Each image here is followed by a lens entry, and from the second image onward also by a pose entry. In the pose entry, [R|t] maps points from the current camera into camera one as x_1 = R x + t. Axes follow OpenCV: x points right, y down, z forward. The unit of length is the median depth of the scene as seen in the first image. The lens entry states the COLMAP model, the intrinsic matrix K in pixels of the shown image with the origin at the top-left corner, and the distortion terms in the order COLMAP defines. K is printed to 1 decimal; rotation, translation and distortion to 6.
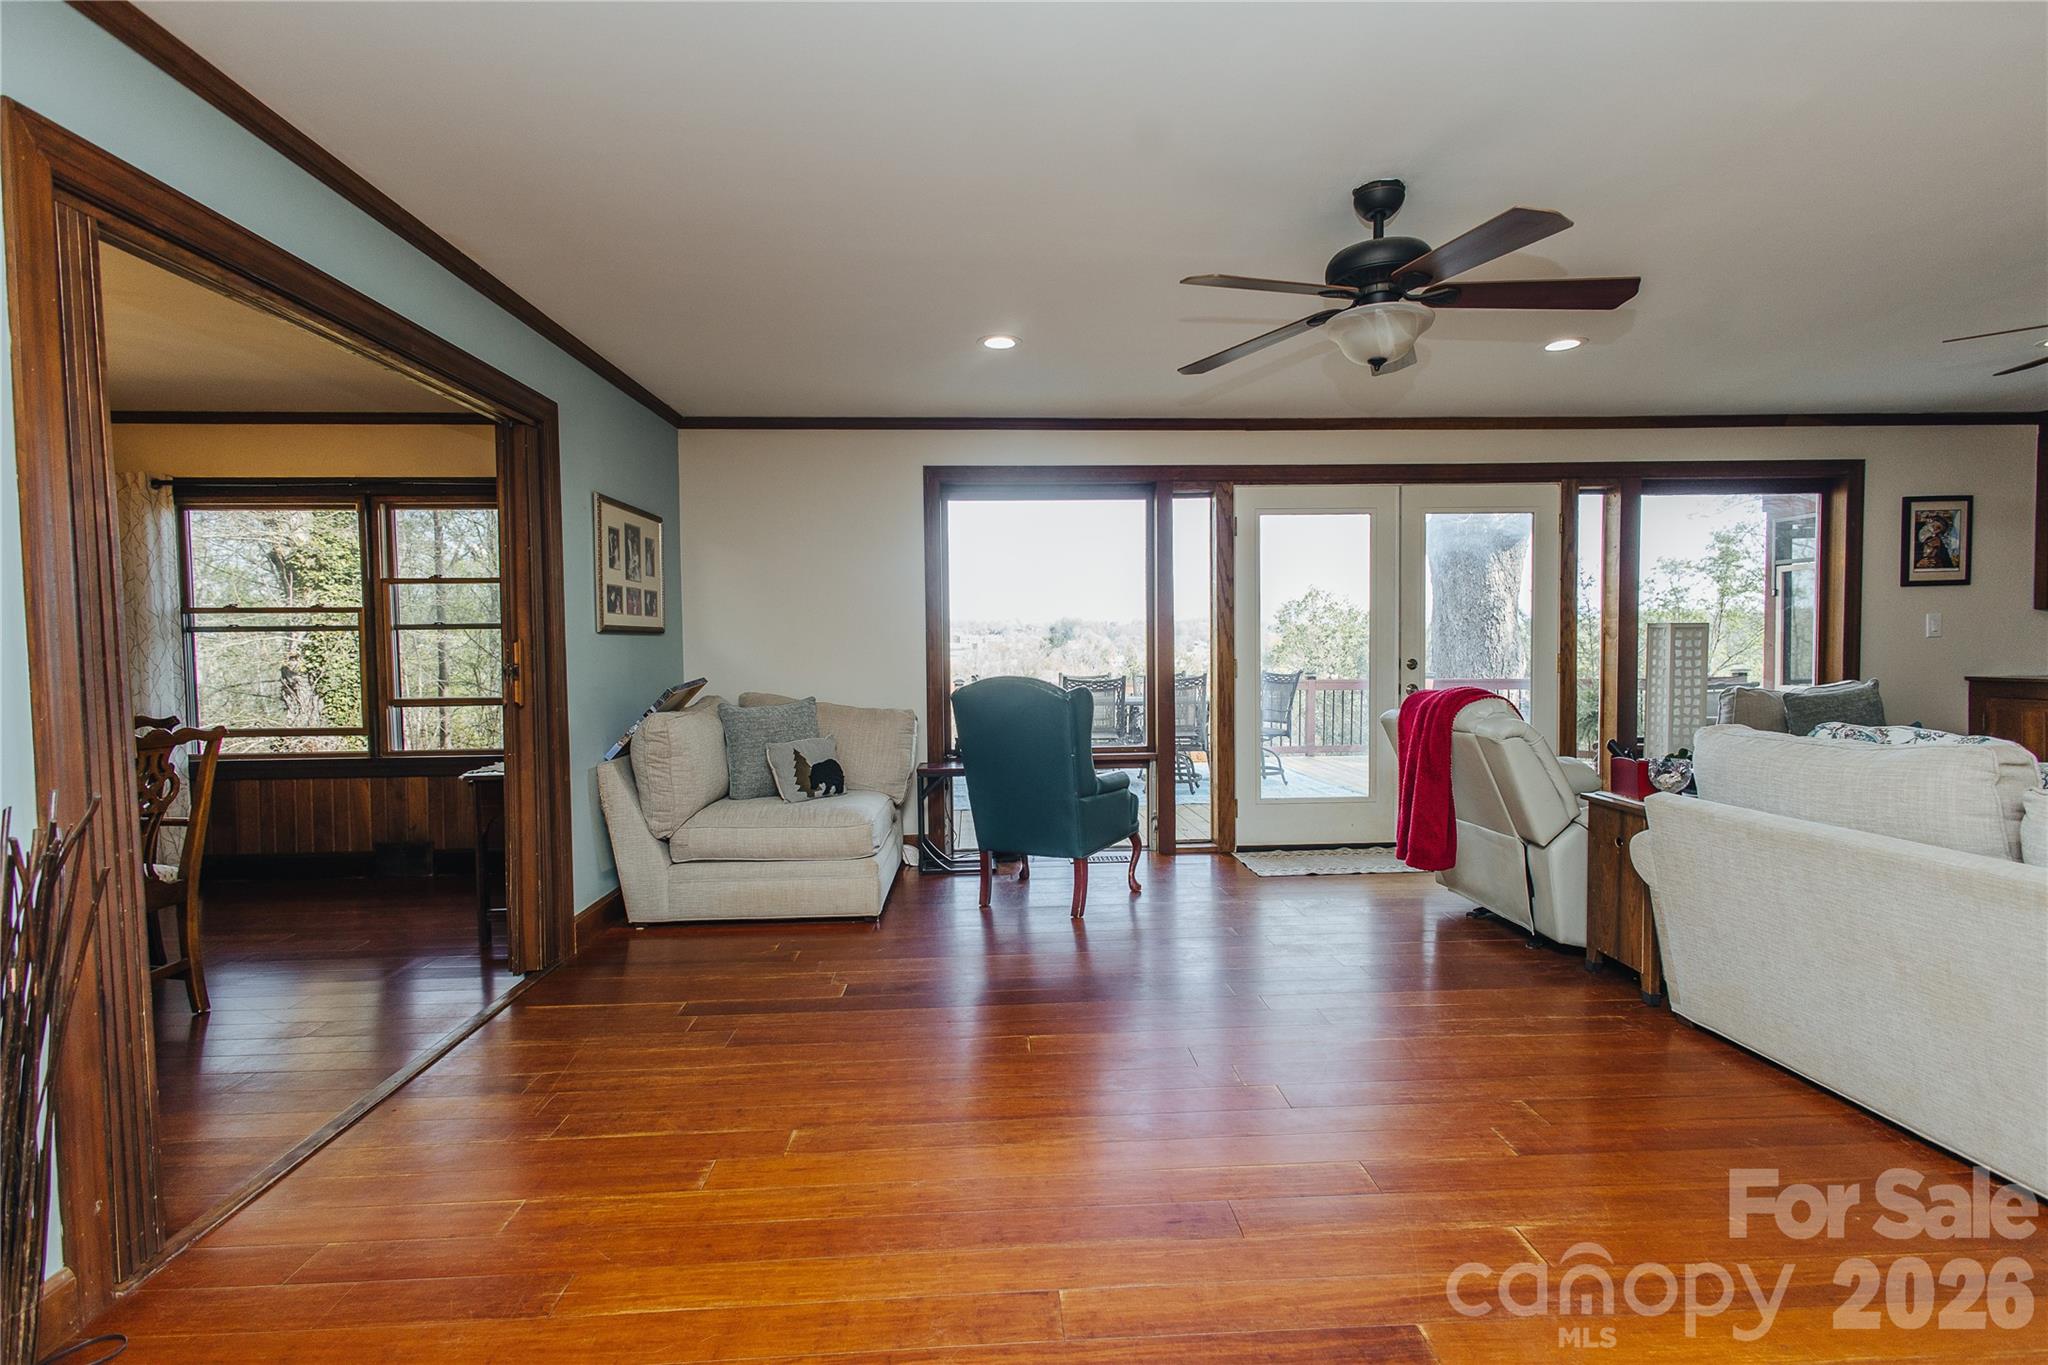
lens RADIAL K [[951.1, 0, 1020.3], [0, 951.1, 682.7], [0, 0, 1]] dist [0.013254, -0.003485]
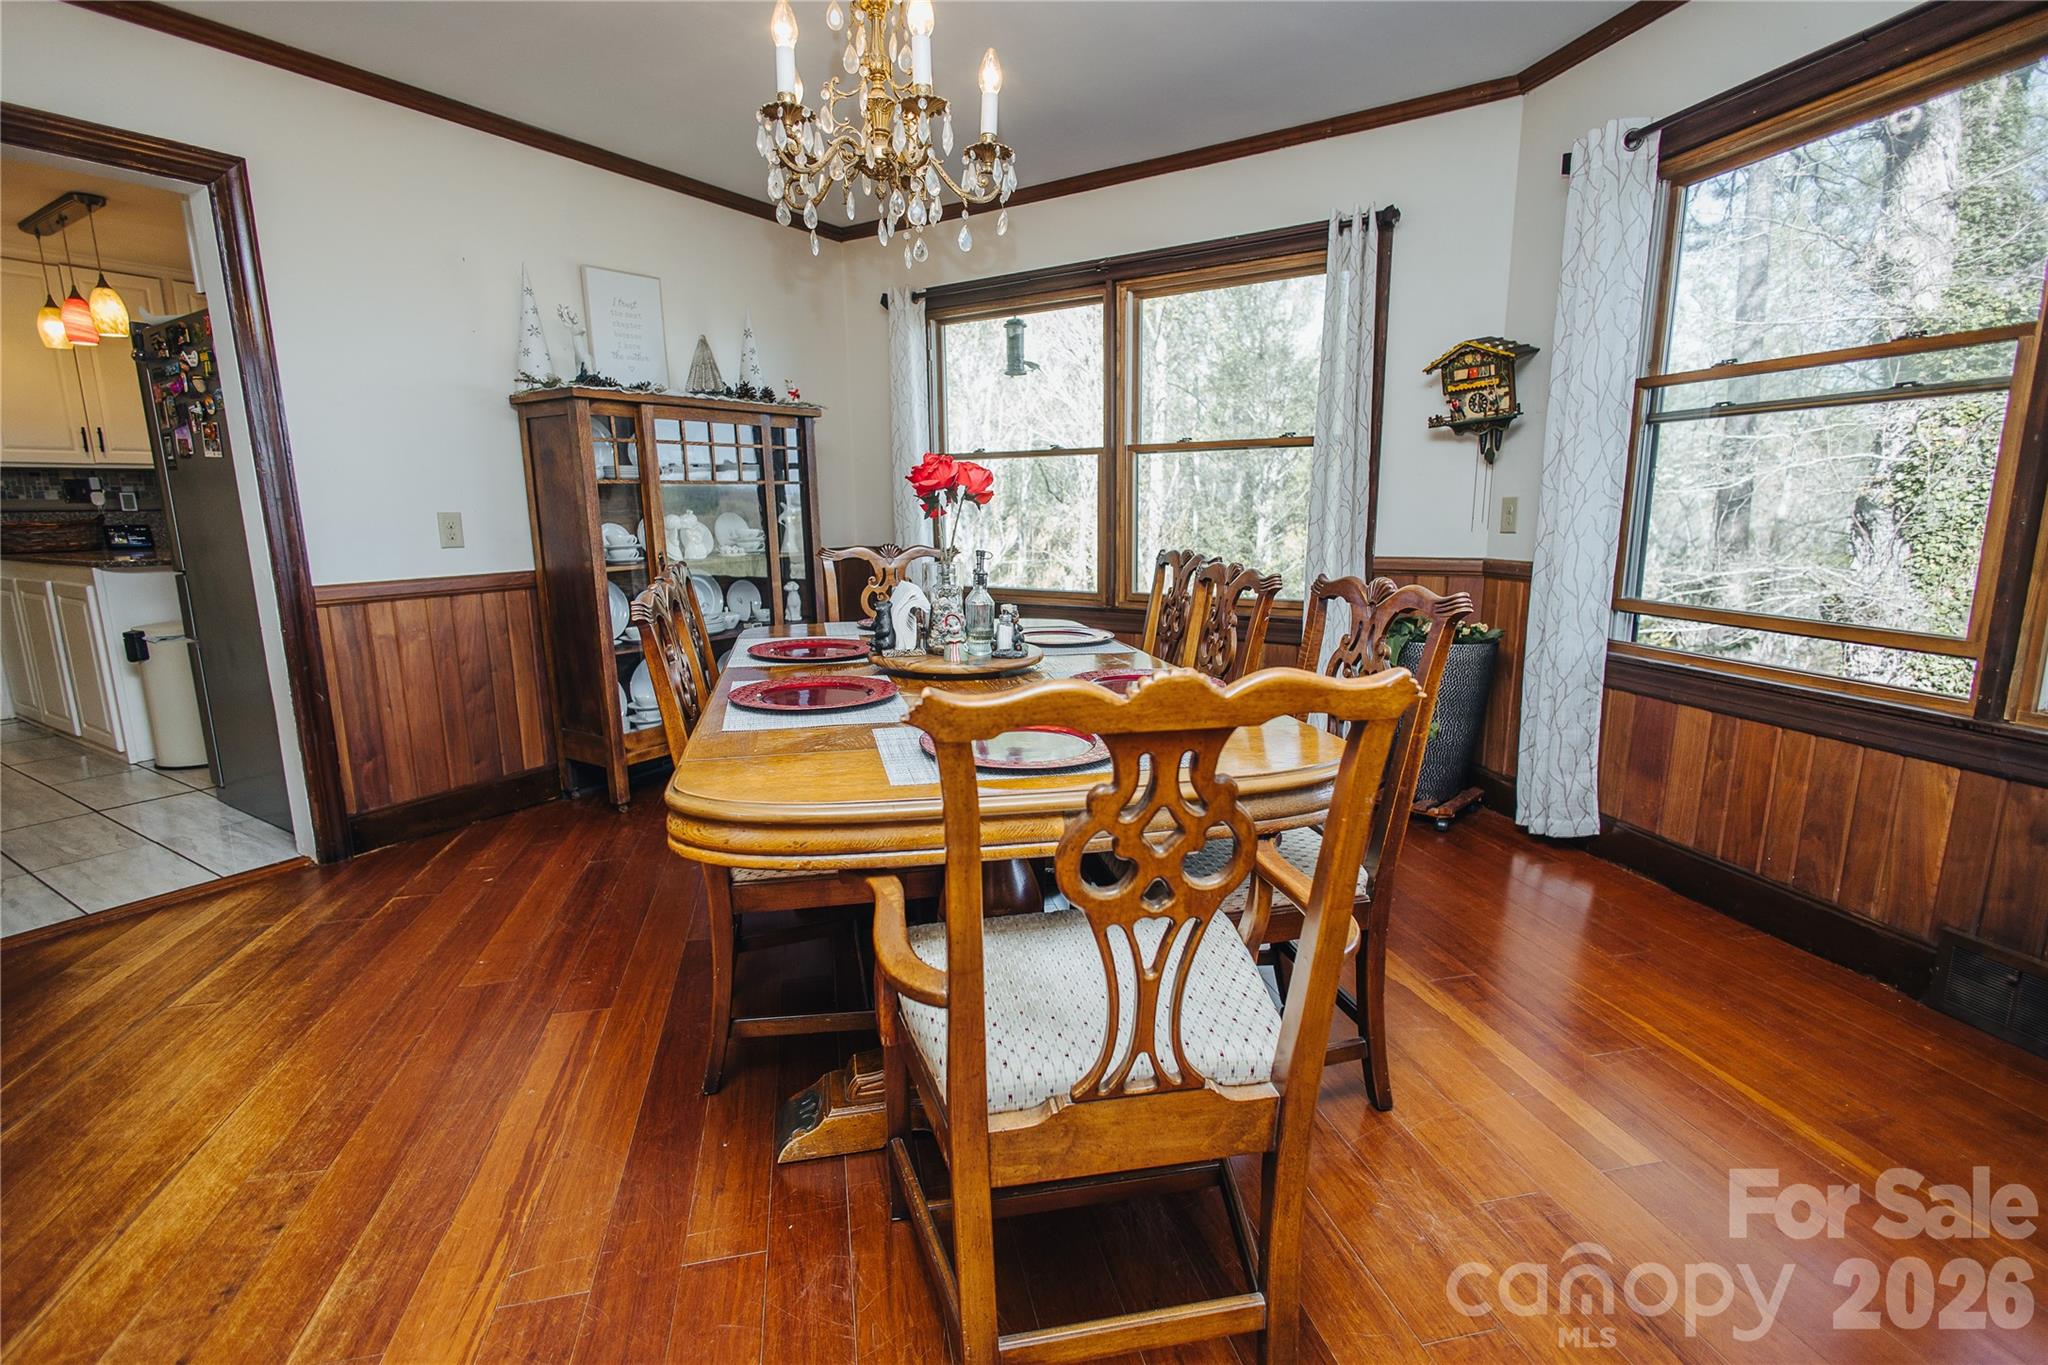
lens RADIAL K [[951.1, 0, 1020.3], [0, 951.1, 682.7], [0, 0, 1]] dist [0.013254, -0.003485]
pose [[0.190016, 0.194856, -0.962250, -0.171031], [-0.028429, 0.980788, 0.192996, -0.000777], [0.981369, -0.009317, 0.191905, 0.244864]]
